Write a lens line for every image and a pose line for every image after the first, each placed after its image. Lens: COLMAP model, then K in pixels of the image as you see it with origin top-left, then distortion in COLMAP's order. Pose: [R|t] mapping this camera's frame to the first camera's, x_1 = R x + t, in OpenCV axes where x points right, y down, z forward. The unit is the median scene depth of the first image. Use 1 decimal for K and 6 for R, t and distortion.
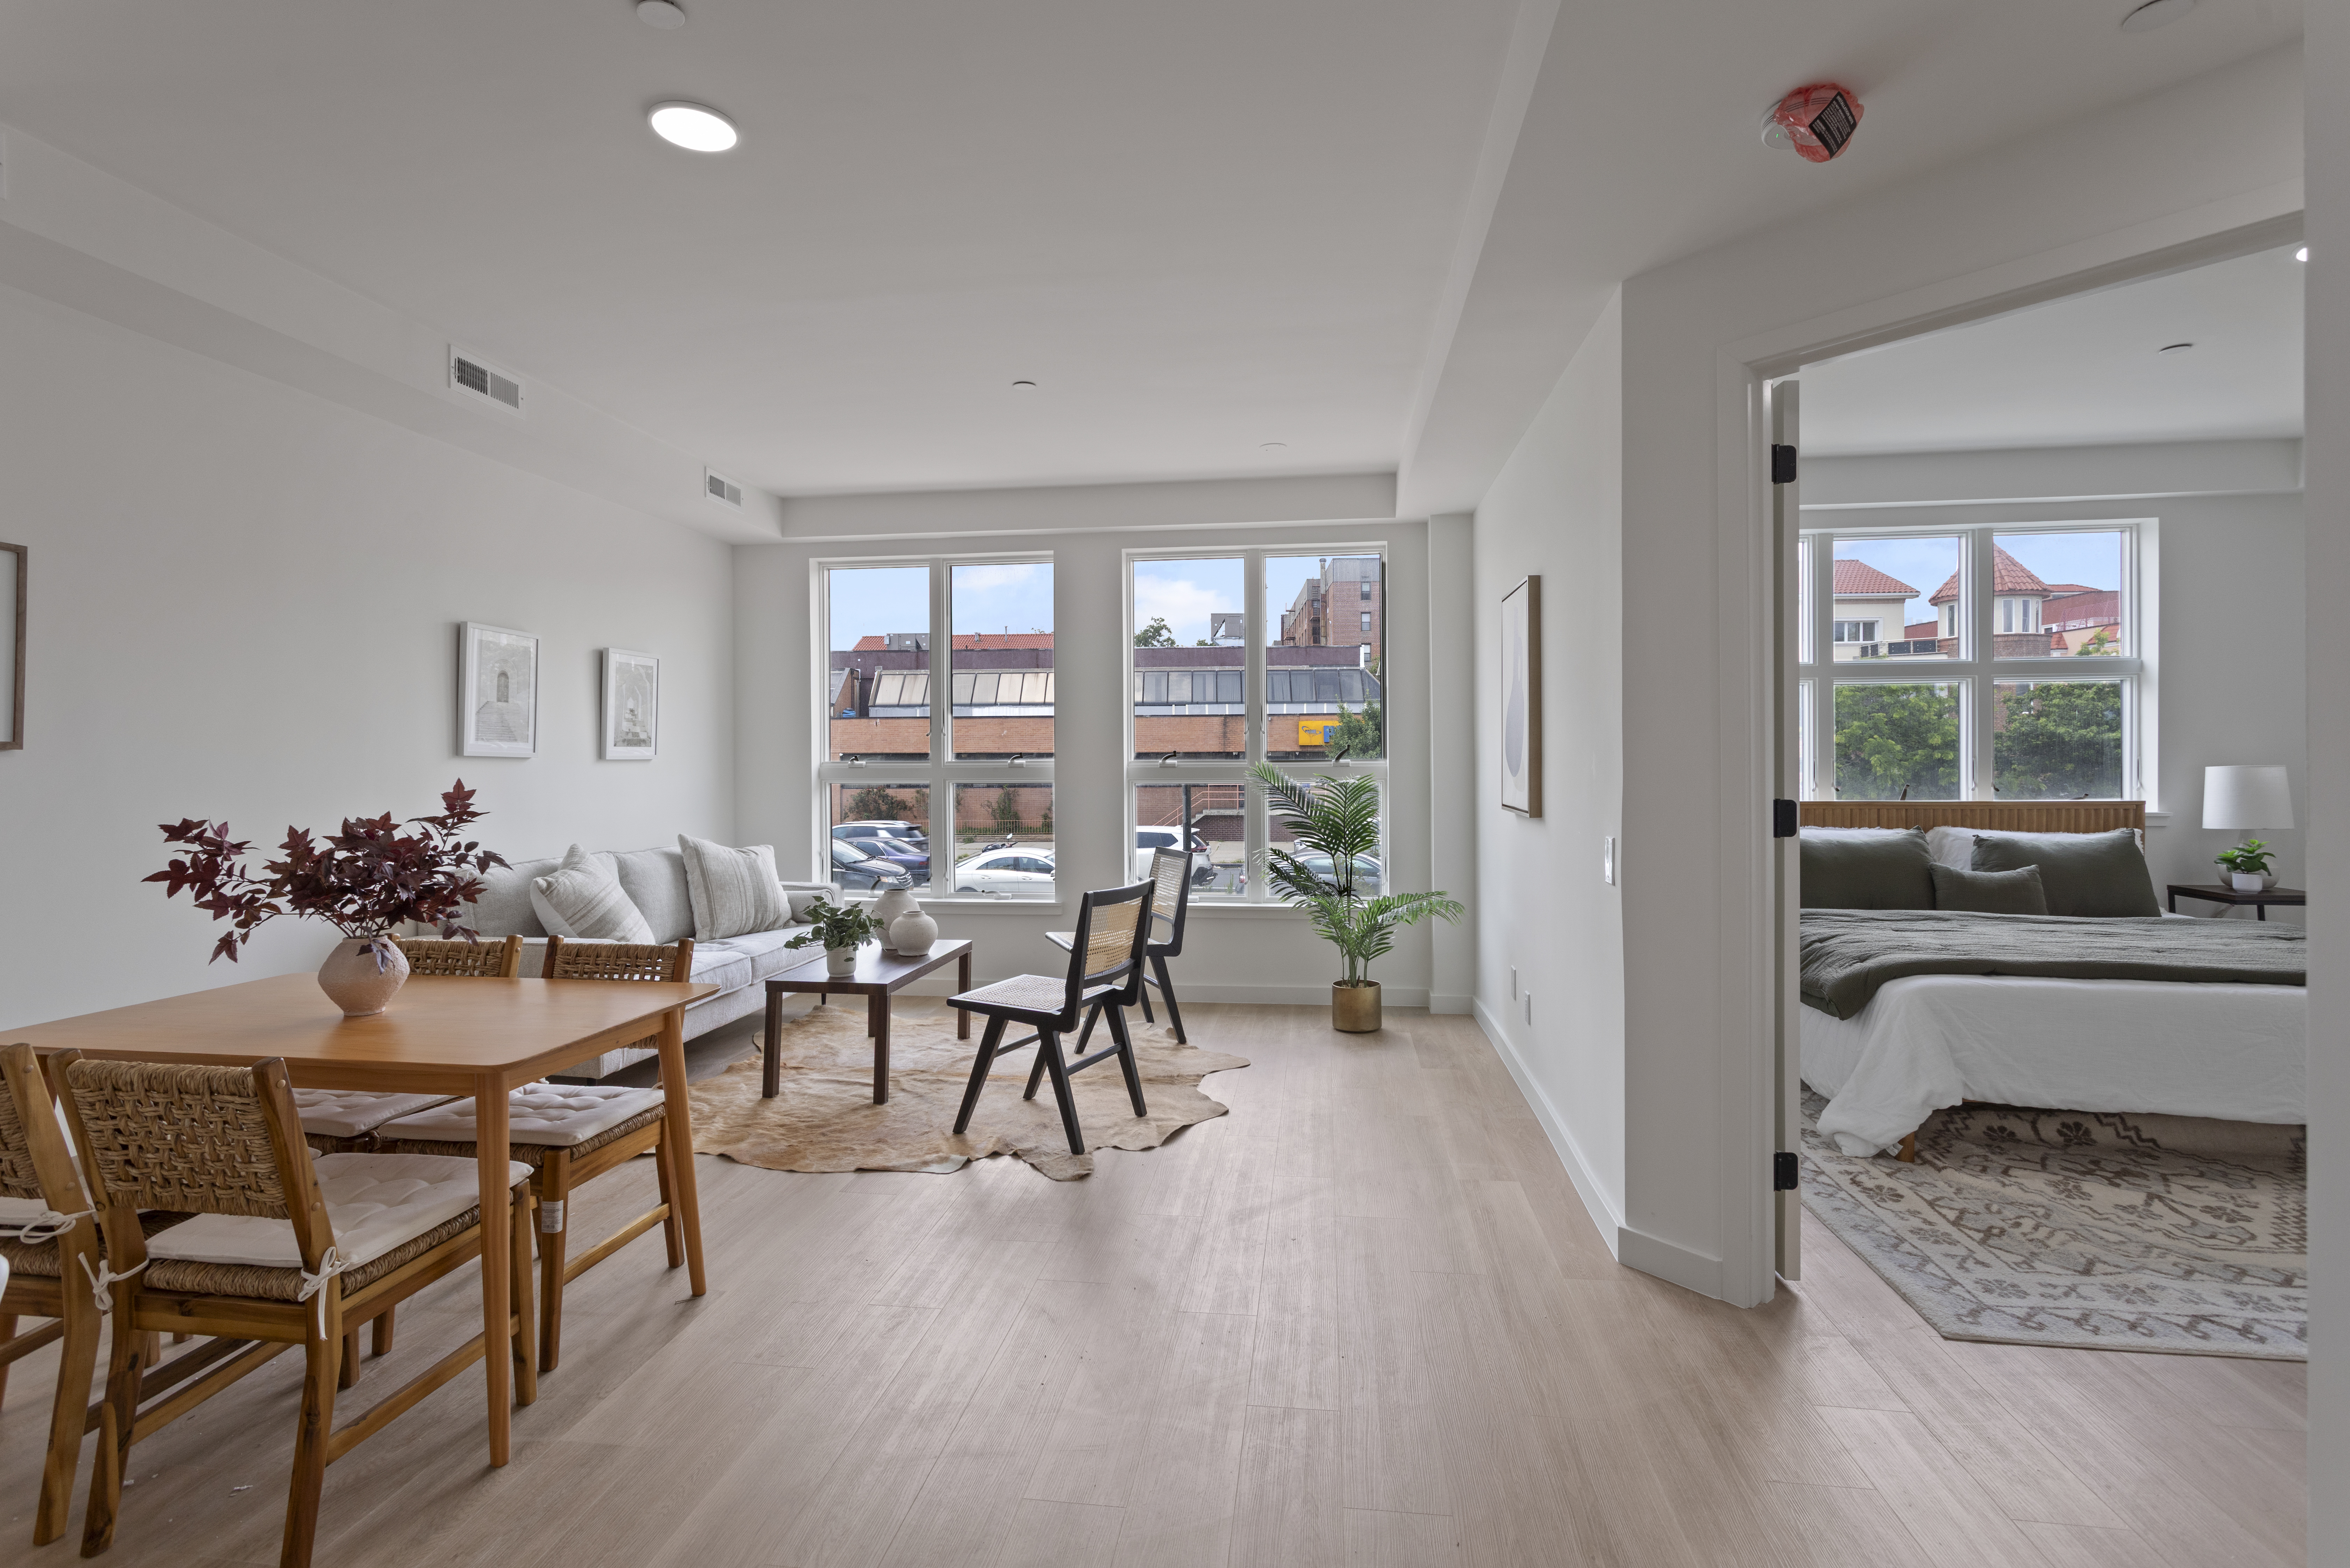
lens RADIAL K [[1121.2, 0, 1158.7], [0, 1121.2, 752.9], [0, 0, 1]] dist [0.001317, 0.001717]
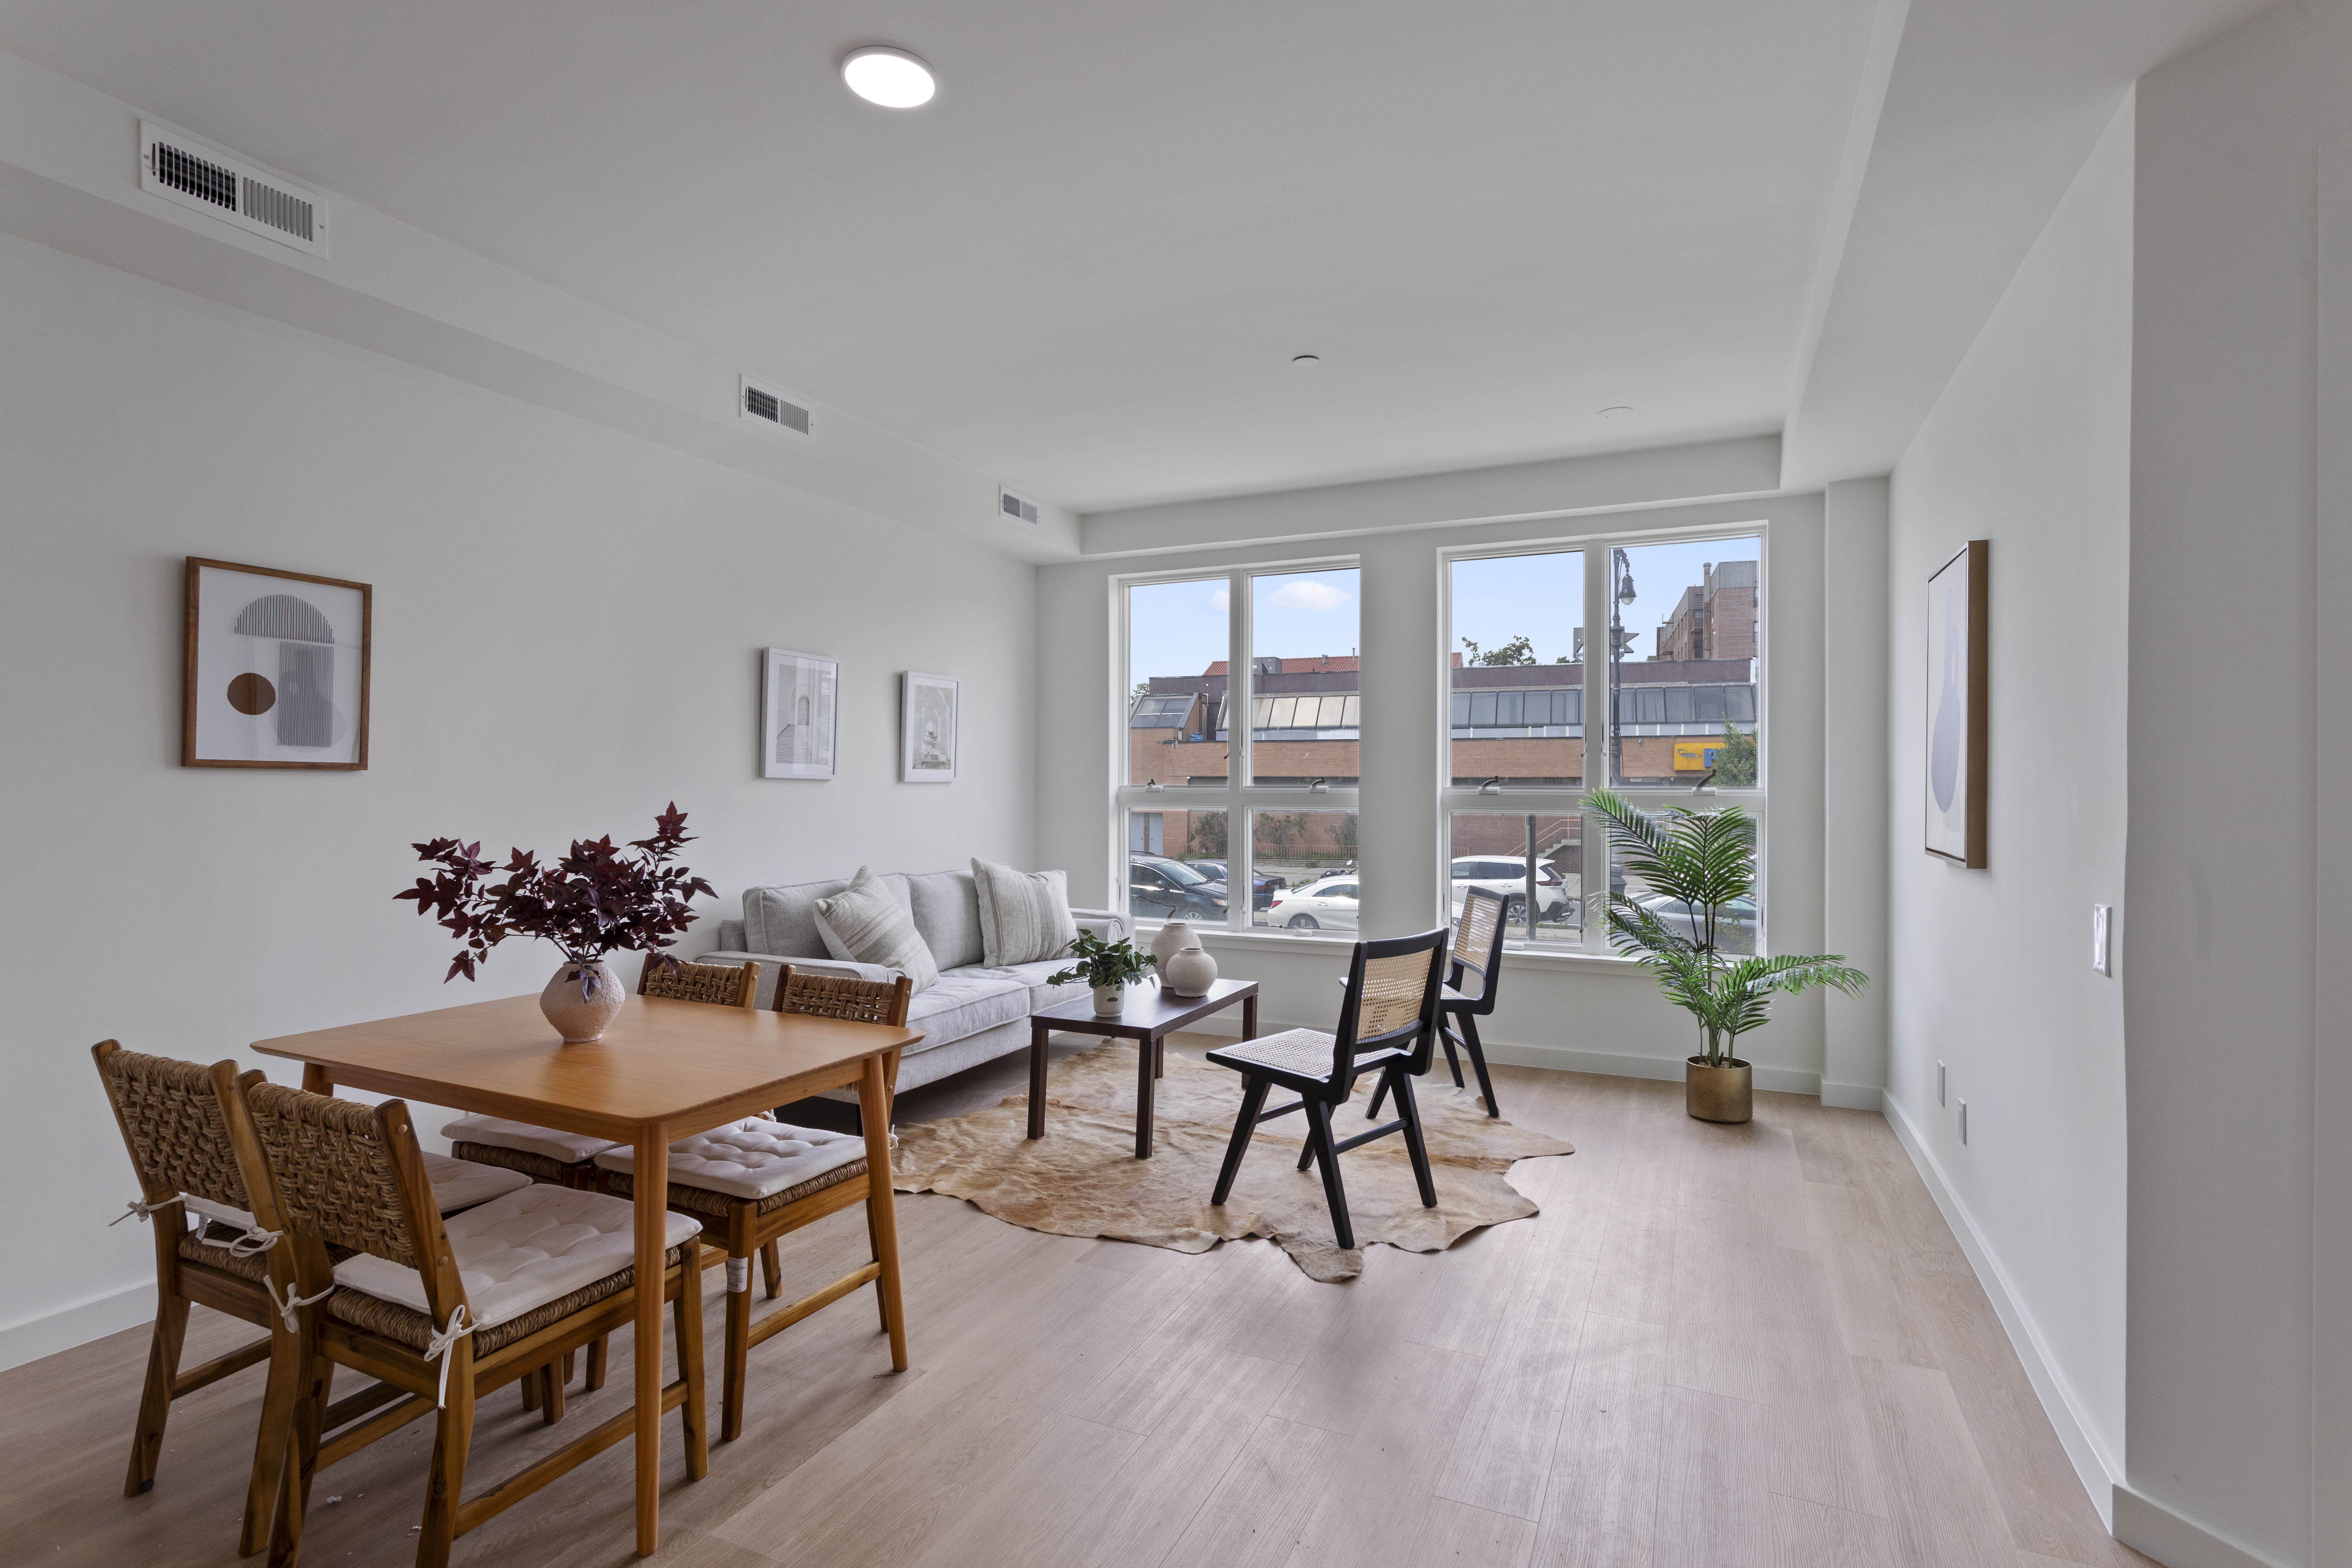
lens RADIAL K [[1122.1, 0, 1175.1], [0, 1122.1, 785.9], [0, 0, 1]] dist [0.001317, 0.001717]
pose [[0.956023, 0.006991, -0.293207, 0.063441], [-0.004604, 0.999950, 0.008832, -0.000805], [0.293254, -0.007093, 0.956008, 0.182855]]
